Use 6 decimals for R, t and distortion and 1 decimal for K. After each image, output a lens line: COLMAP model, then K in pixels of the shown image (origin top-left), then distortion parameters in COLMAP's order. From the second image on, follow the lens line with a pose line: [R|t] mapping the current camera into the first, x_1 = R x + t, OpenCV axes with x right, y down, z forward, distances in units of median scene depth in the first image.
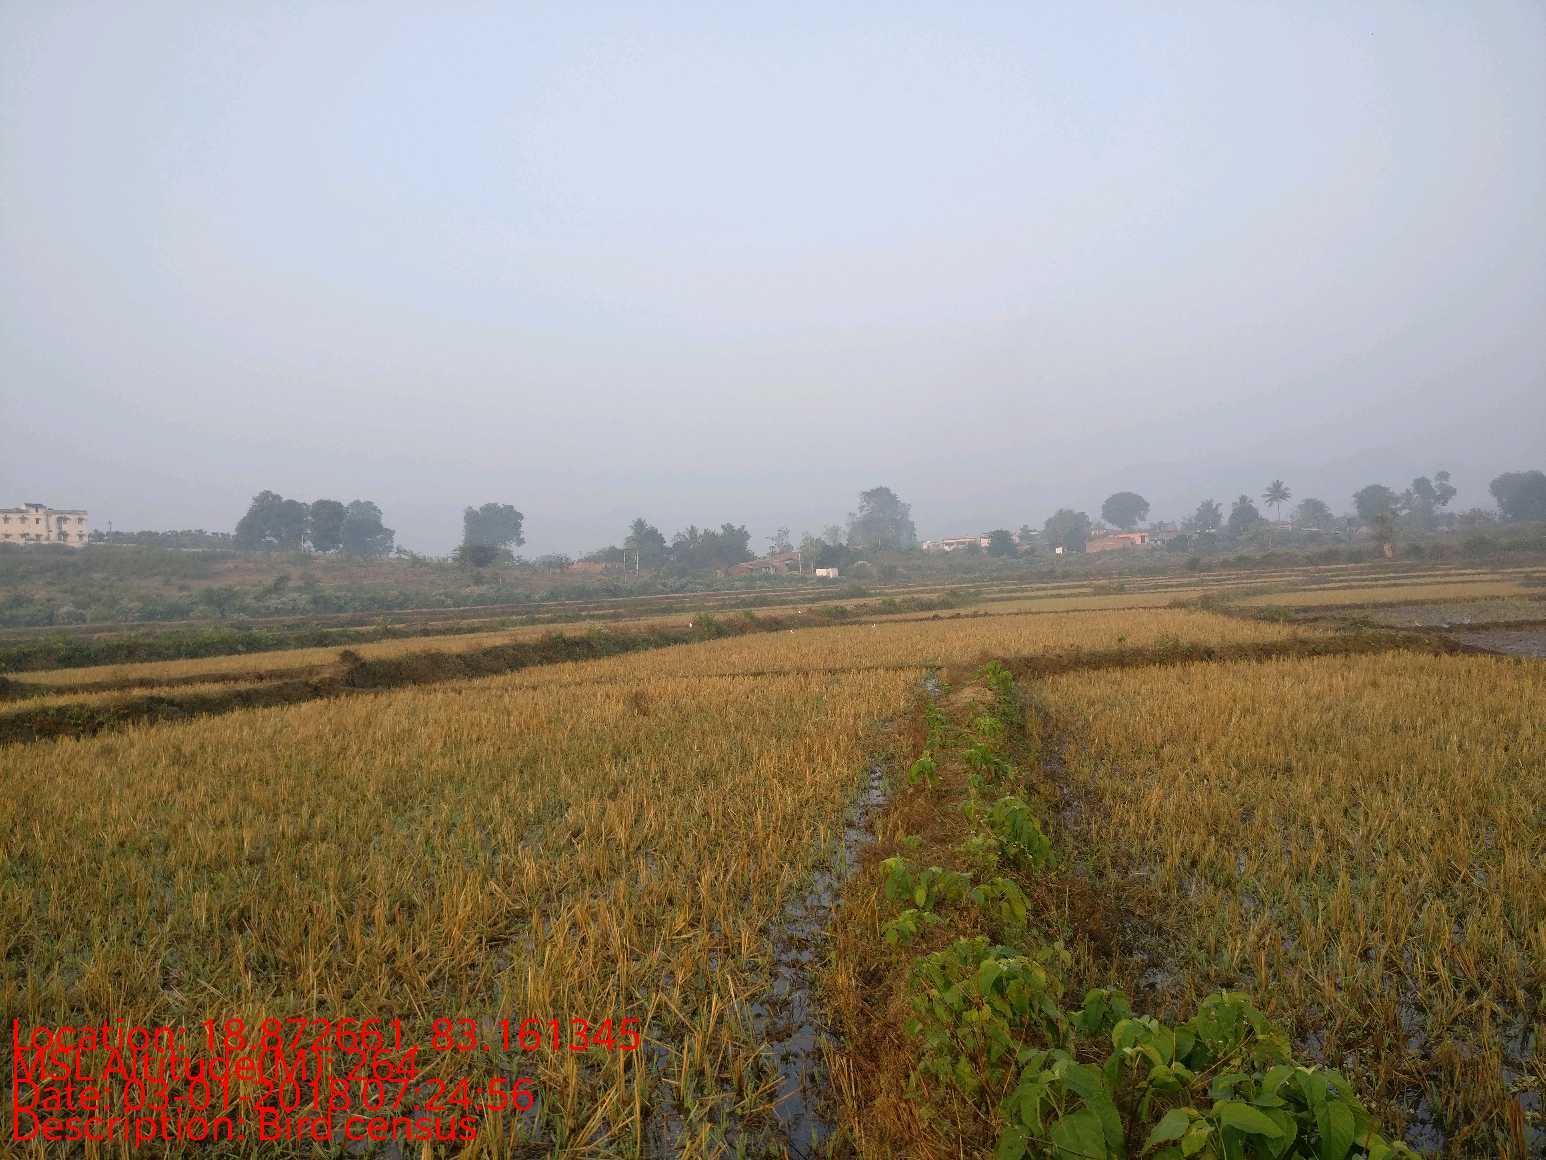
lens RADIAL K [[1185.7, 0, 780.9], [0, 1185.7, 578.2], [0, 0, 1]] dist [-0.014877, 0.043998]
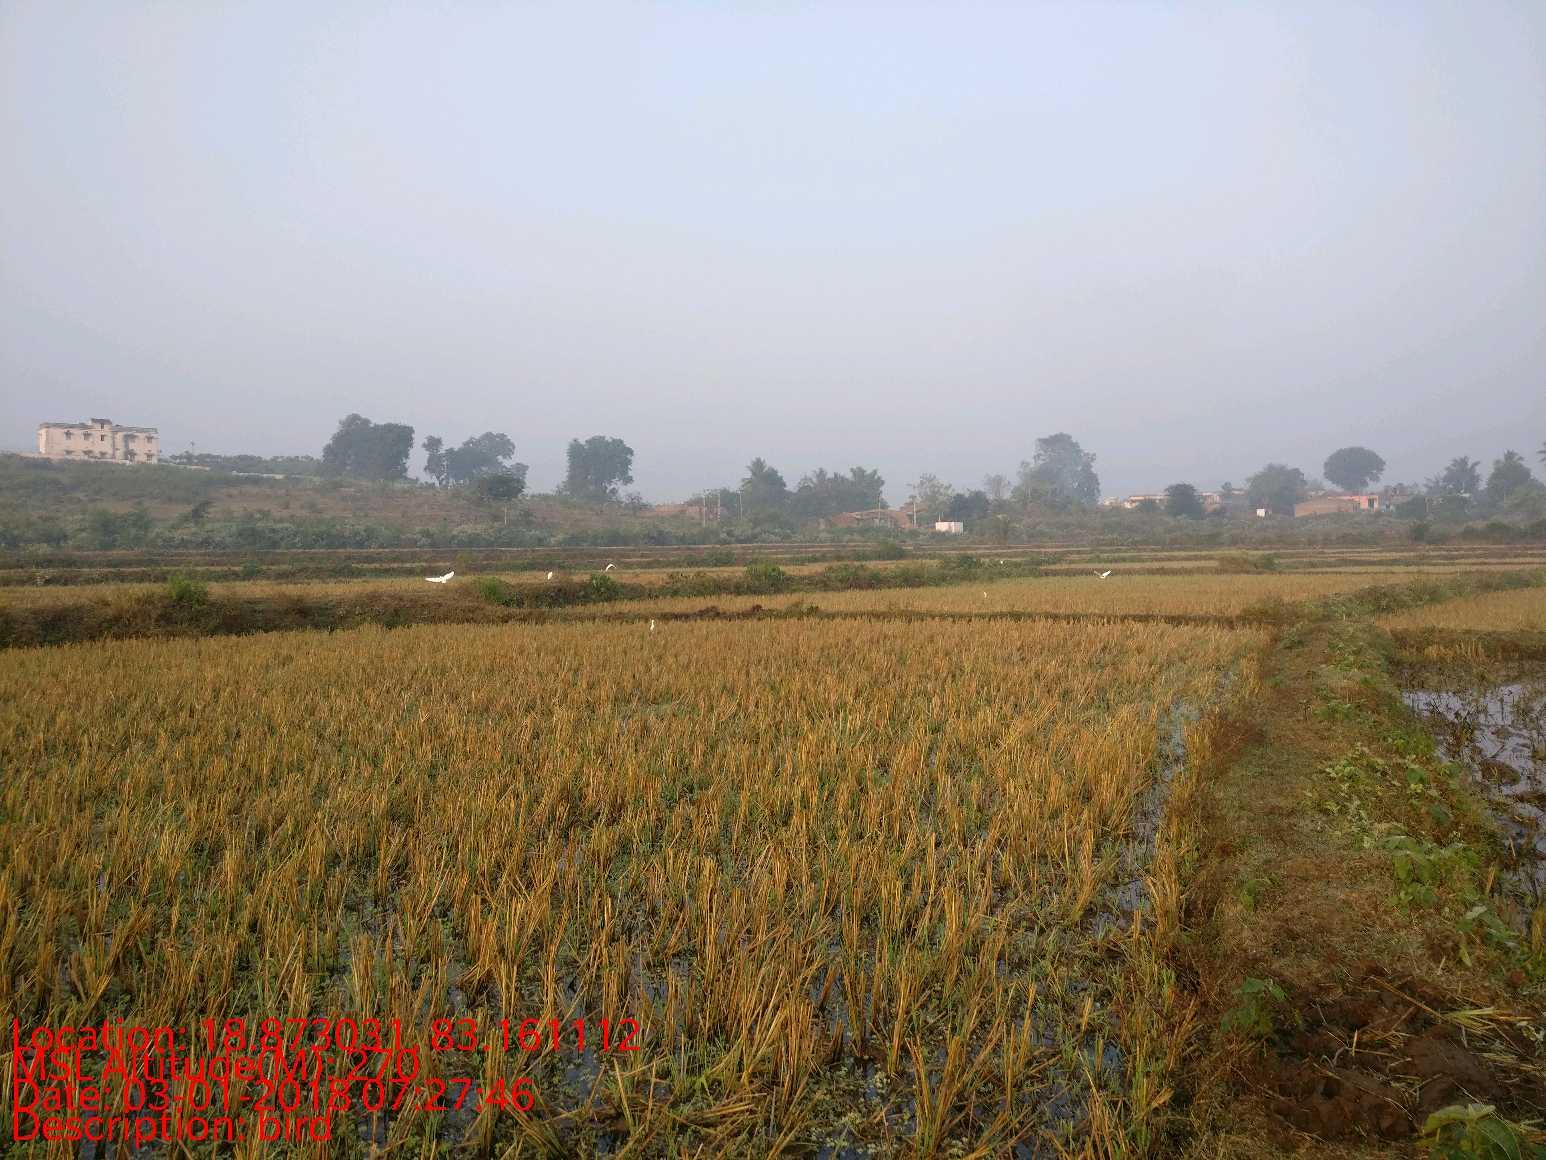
lens RADIAL K [[1185.7, 0, 784.5], [0, 1185.7, 579.3], [0, 0, 1]] dist [-0.014877, 0.043998]
pose [[0.983786, 0.047816, -0.172855, 0.057740], [-0.040763, 0.998194, 0.044131, -0.000015], [0.174653, -0.036369, 0.983958, 0.140145]]
